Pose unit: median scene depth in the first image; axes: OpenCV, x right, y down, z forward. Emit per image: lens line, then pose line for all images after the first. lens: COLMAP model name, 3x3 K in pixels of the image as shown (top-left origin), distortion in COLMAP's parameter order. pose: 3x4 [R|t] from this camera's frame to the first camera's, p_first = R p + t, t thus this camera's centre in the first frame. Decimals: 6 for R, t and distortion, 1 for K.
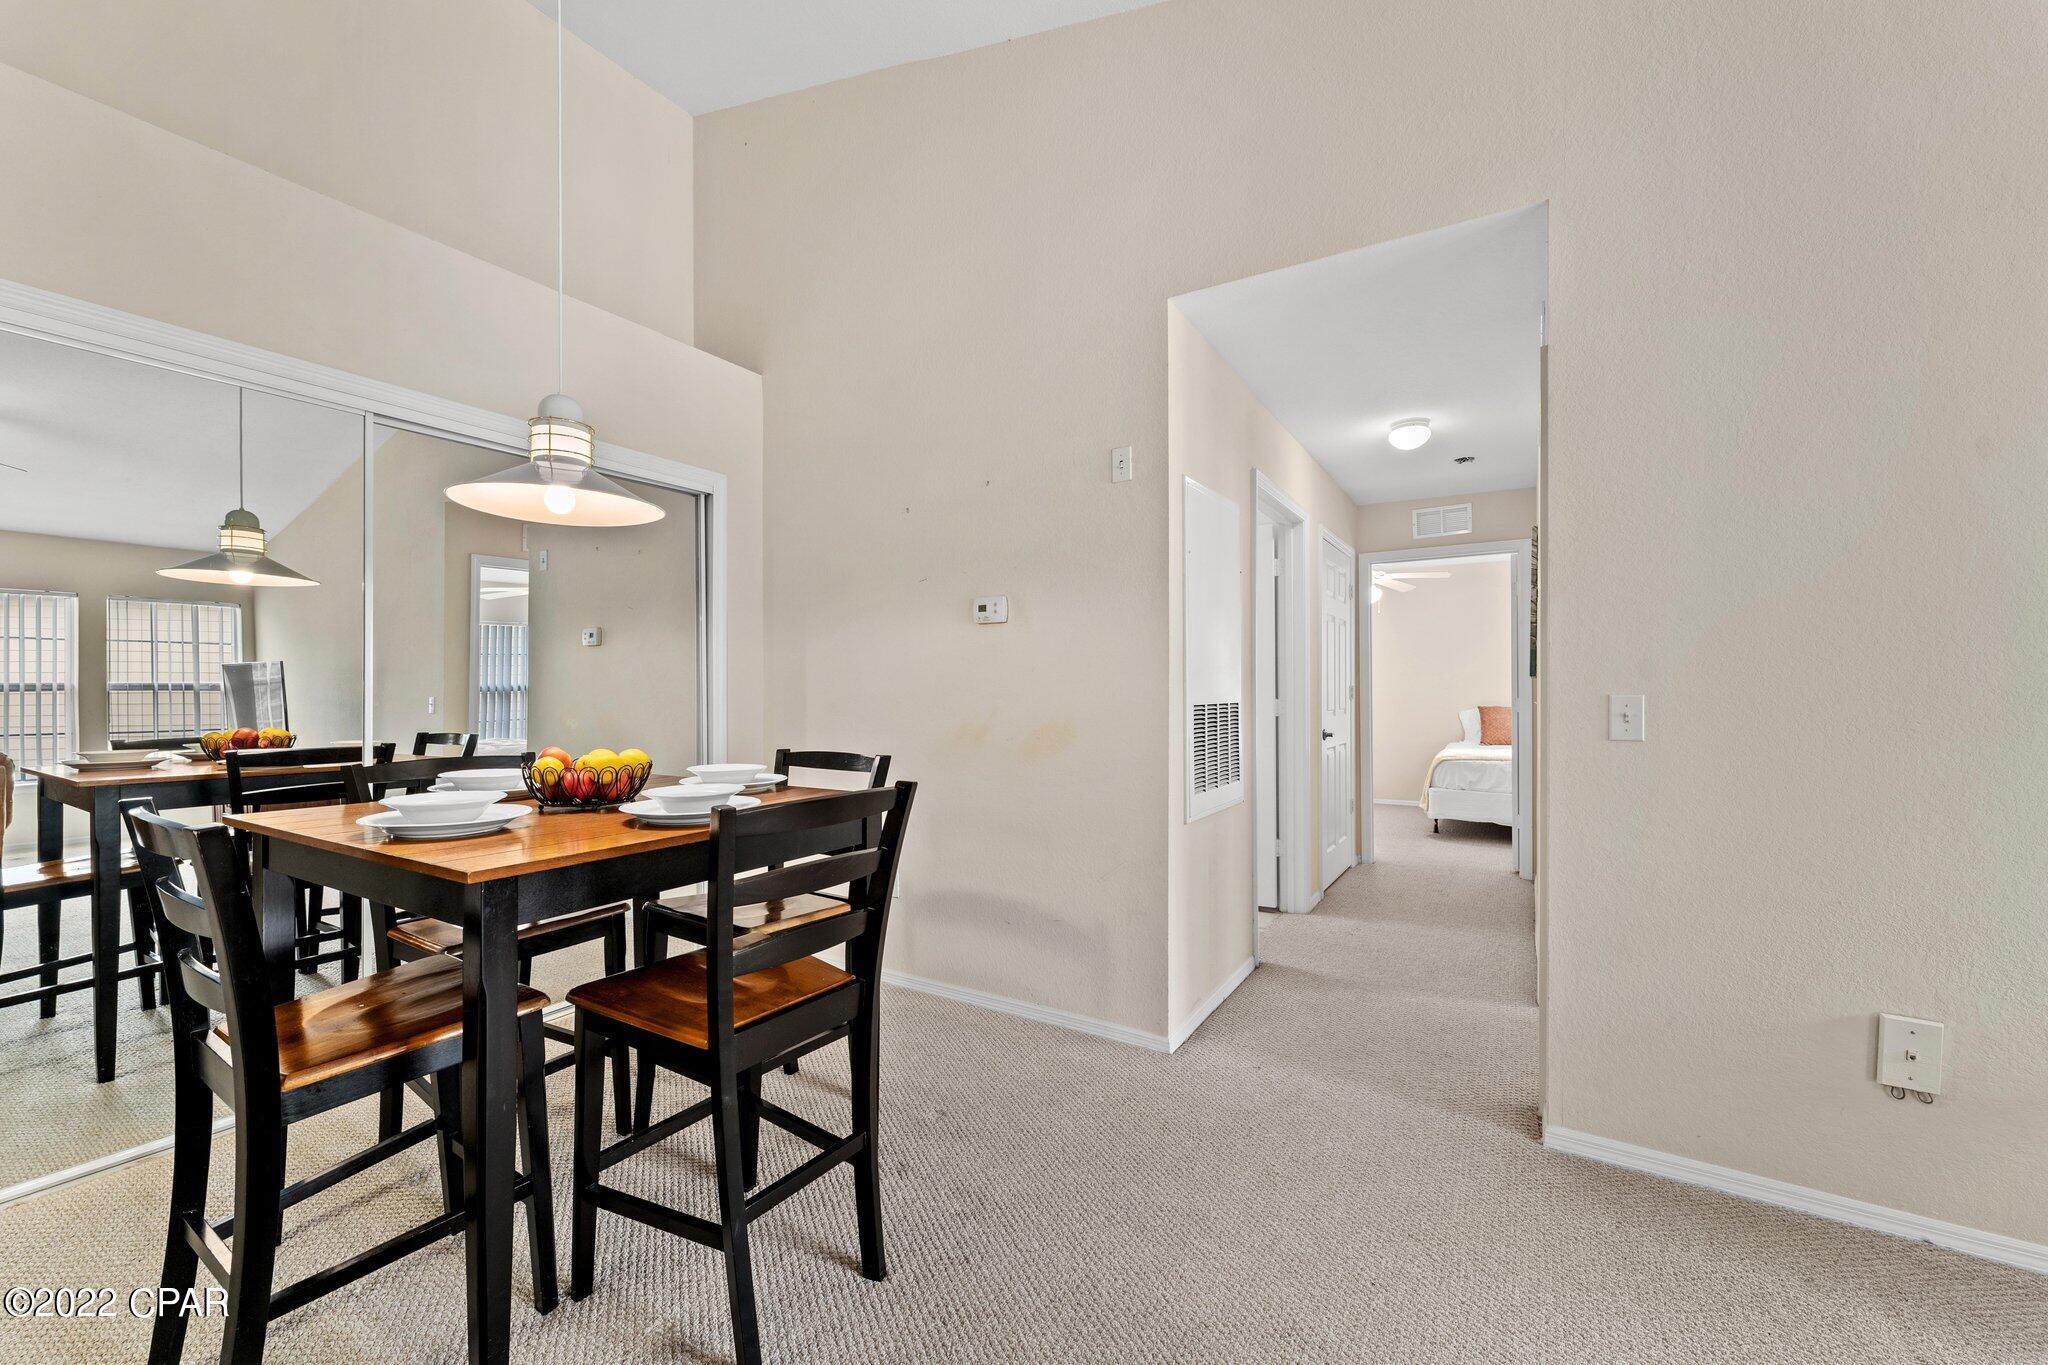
lens RADIAL K [[822.1, 0, 1029.3], [0, 822.1, 689.4], [0, 0, 1]] dist [-0.001276, 0.000829]
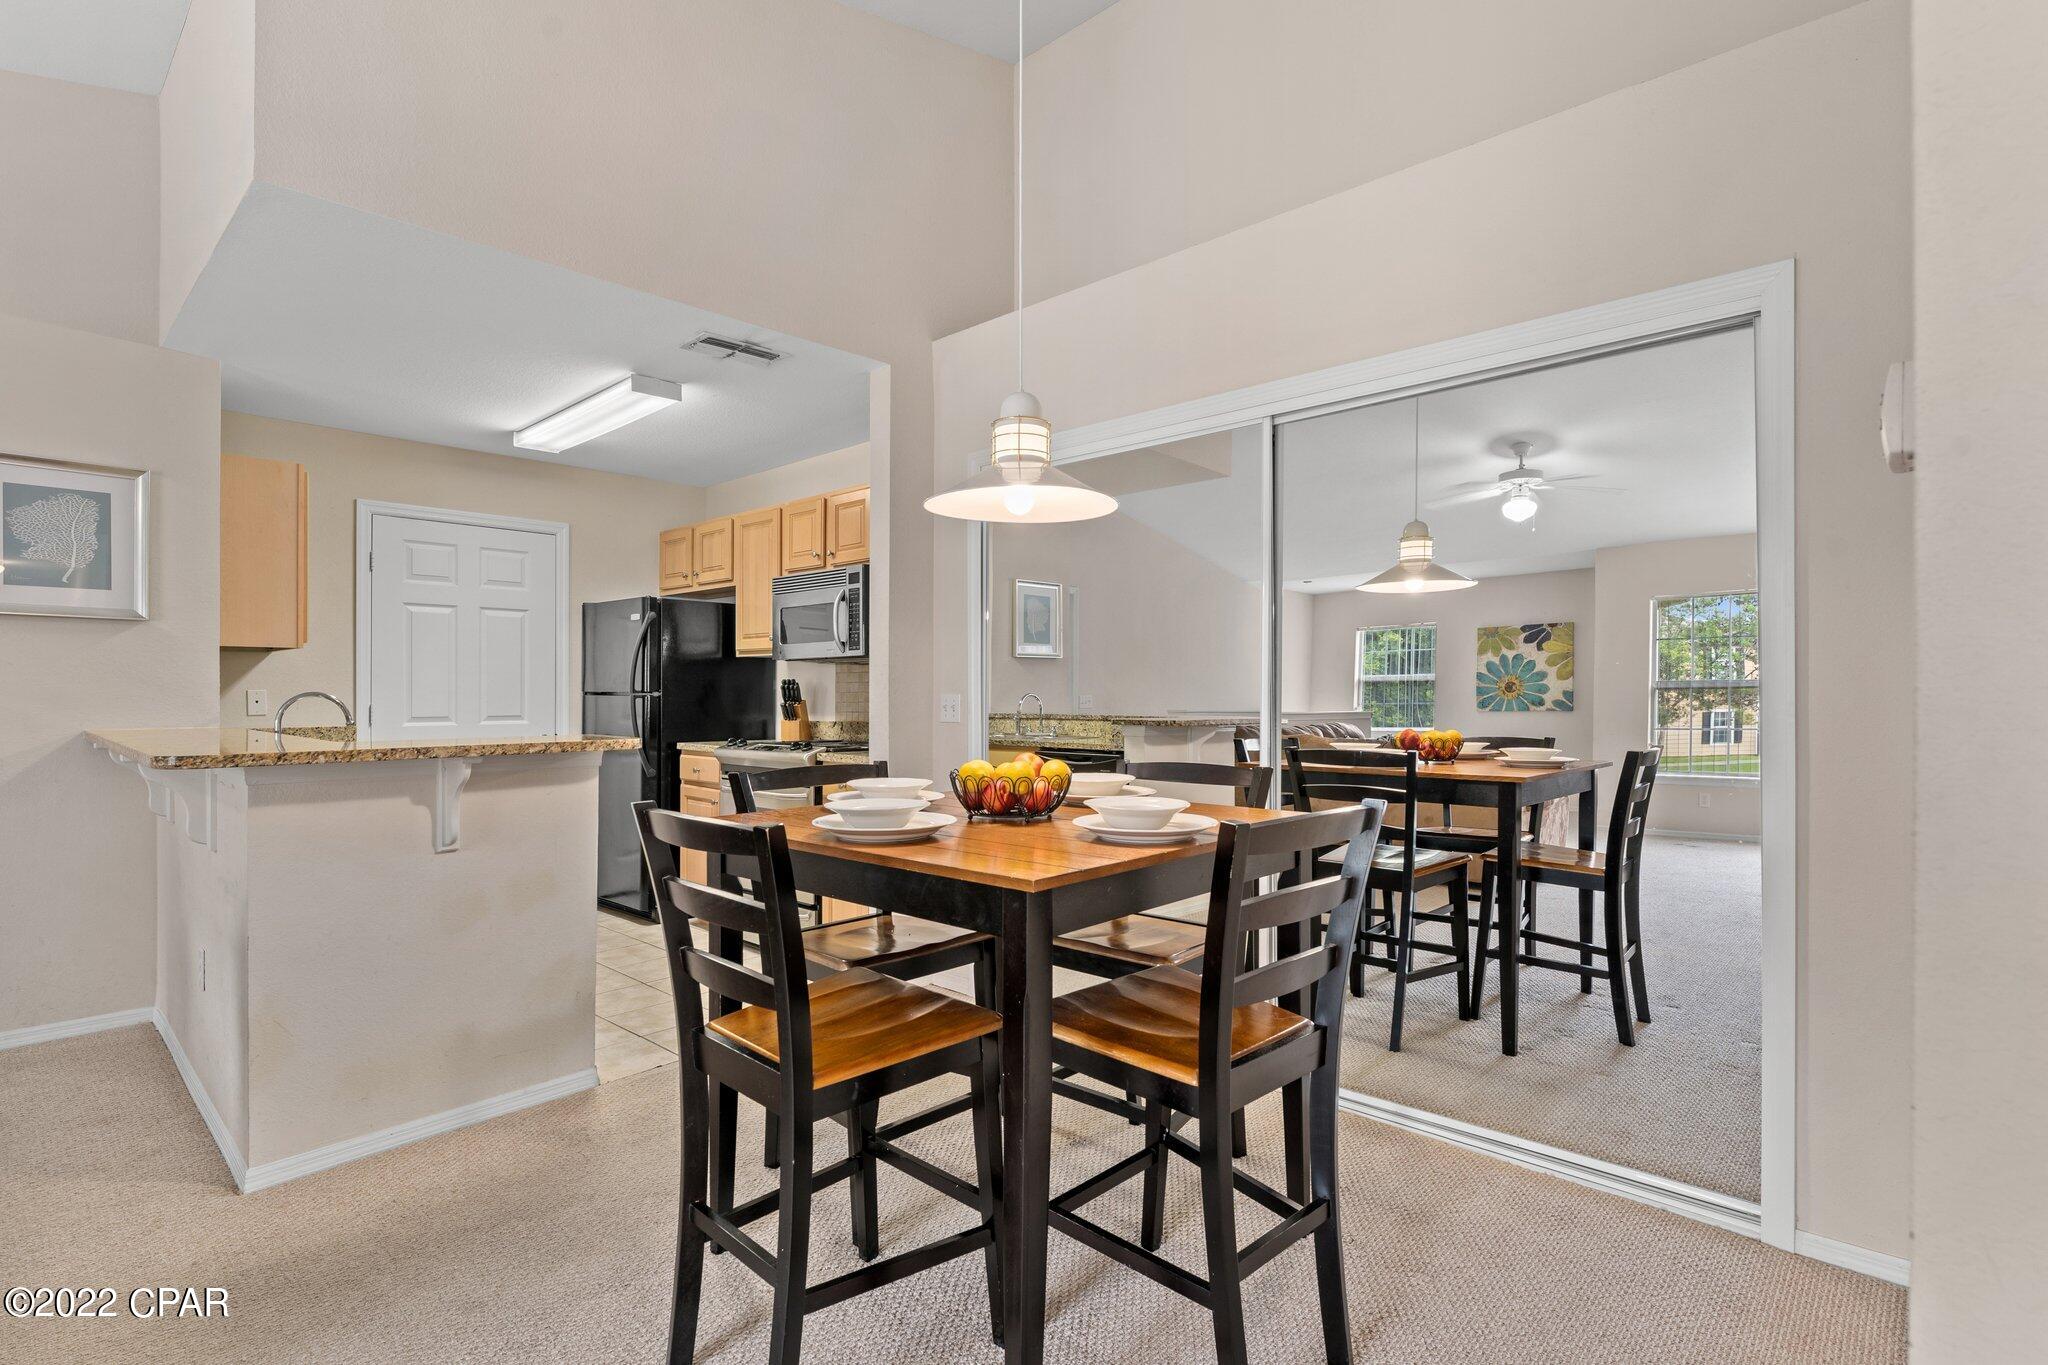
lens RADIAL K [[1009.5, 0, 1020.4], [0, 1009.5, 685.5], [0, 0, 1]] dist [0.000450, 0.000013]
pose [[-0.224011, -0.003739, -0.974579, 0.370246], [0.002328, 0.999988, -0.004372, -0.004499], [0.974584, -0.003248, -0.224000, 0.782533]]
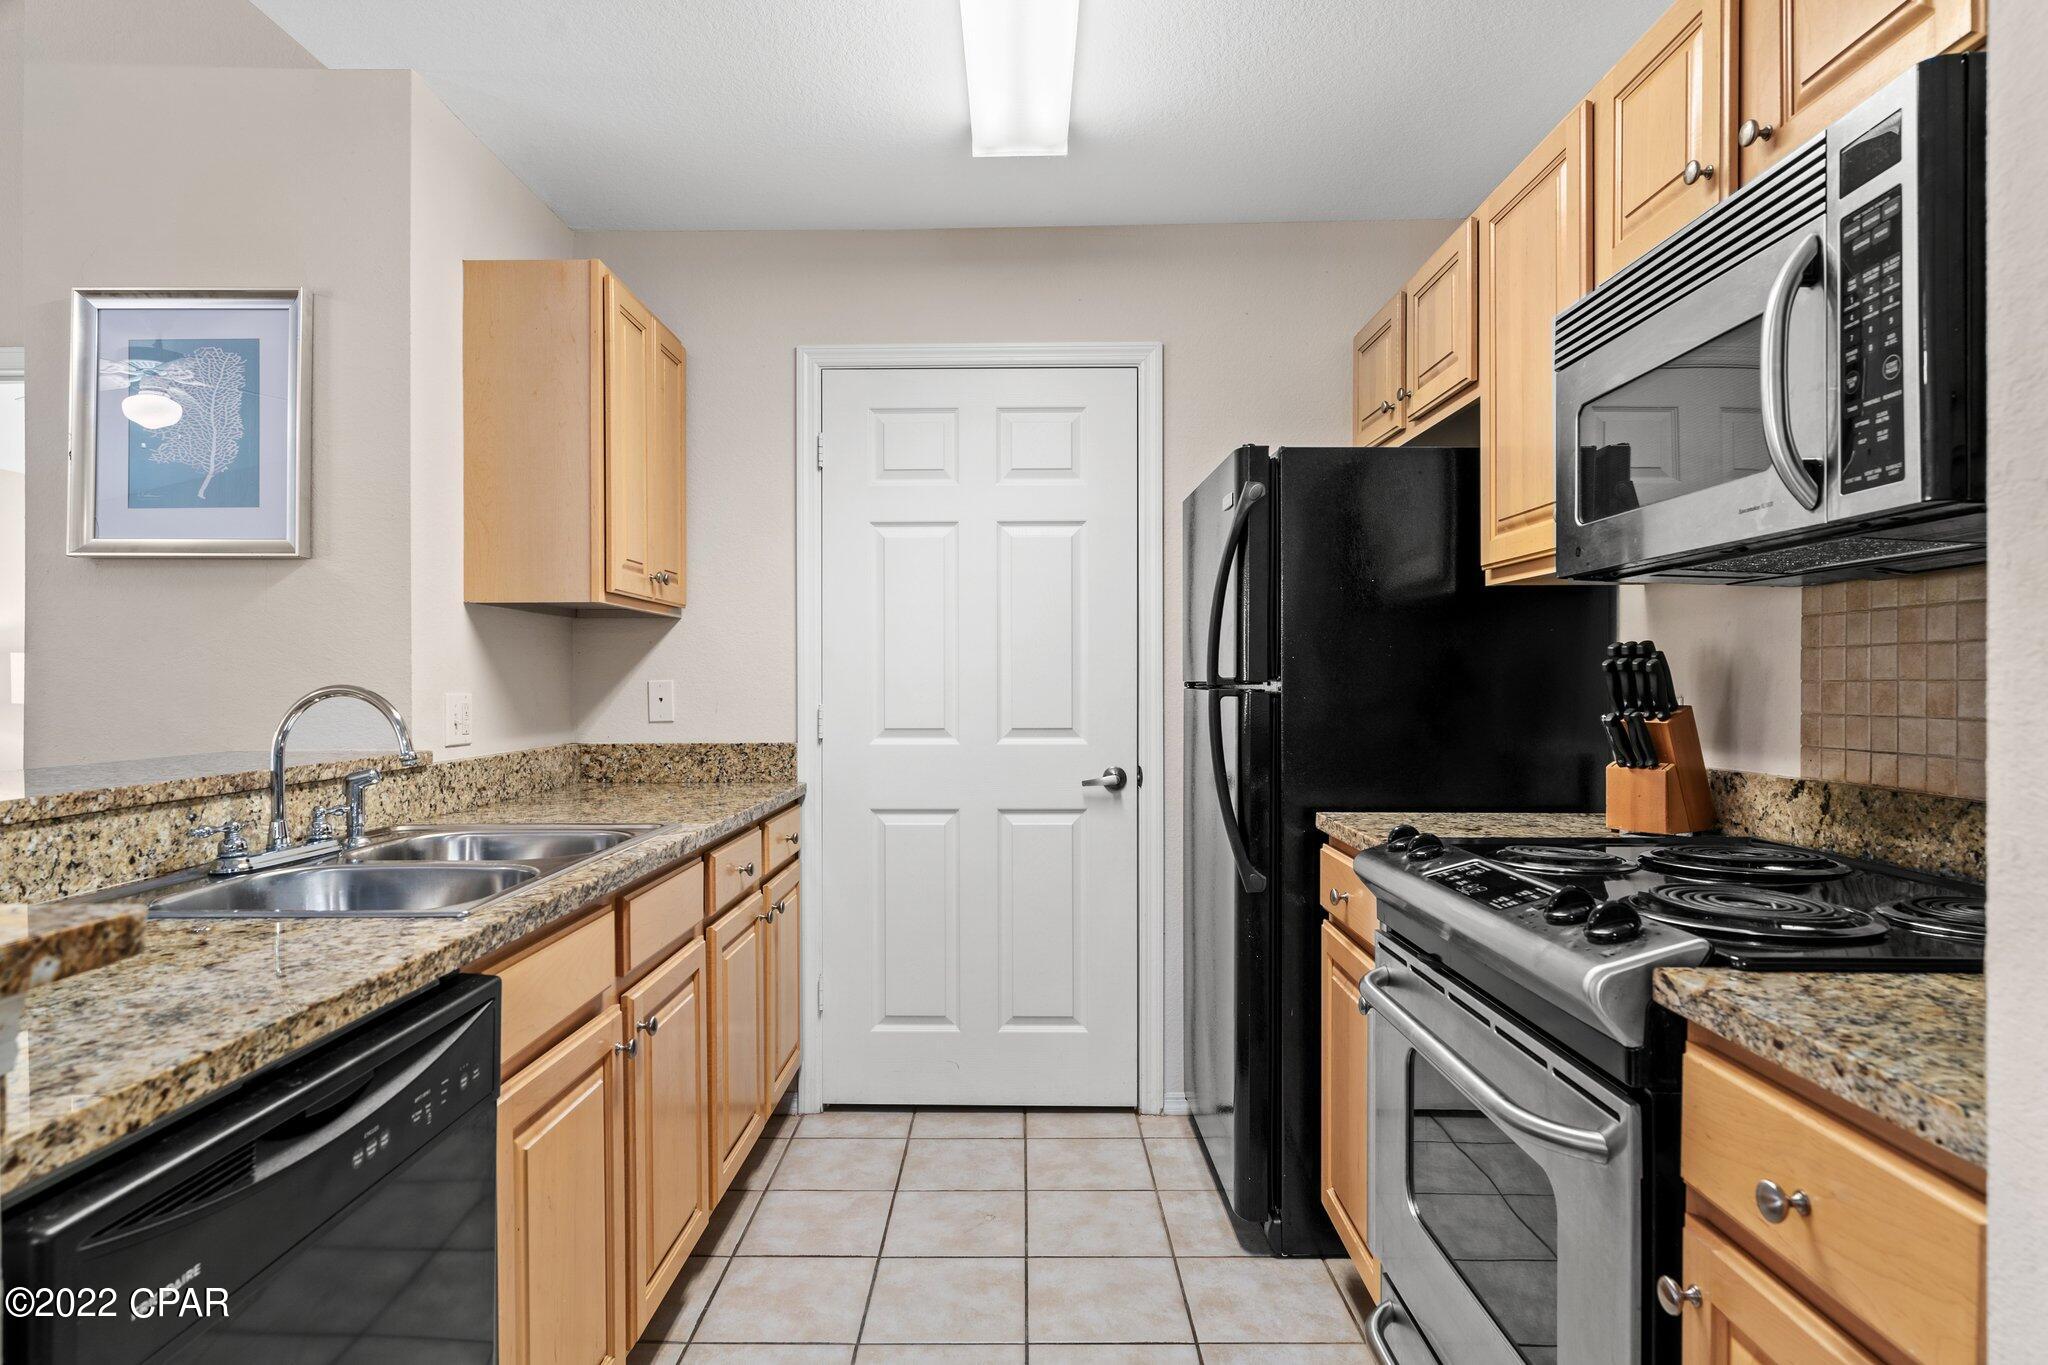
lens RADIAL K [[1139.0, 0, 1016.6], [0, 1139.0, 685.0], [0, 0, 1]] dist [0.000298, -0.000613]
pose [[-0.864352, 0.006352, -0.502847, -0.577481], [0.007134, 0.999974, 0.000369, -0.002002], [0.502836, -0.003268, -0.864376, 0.398698]]
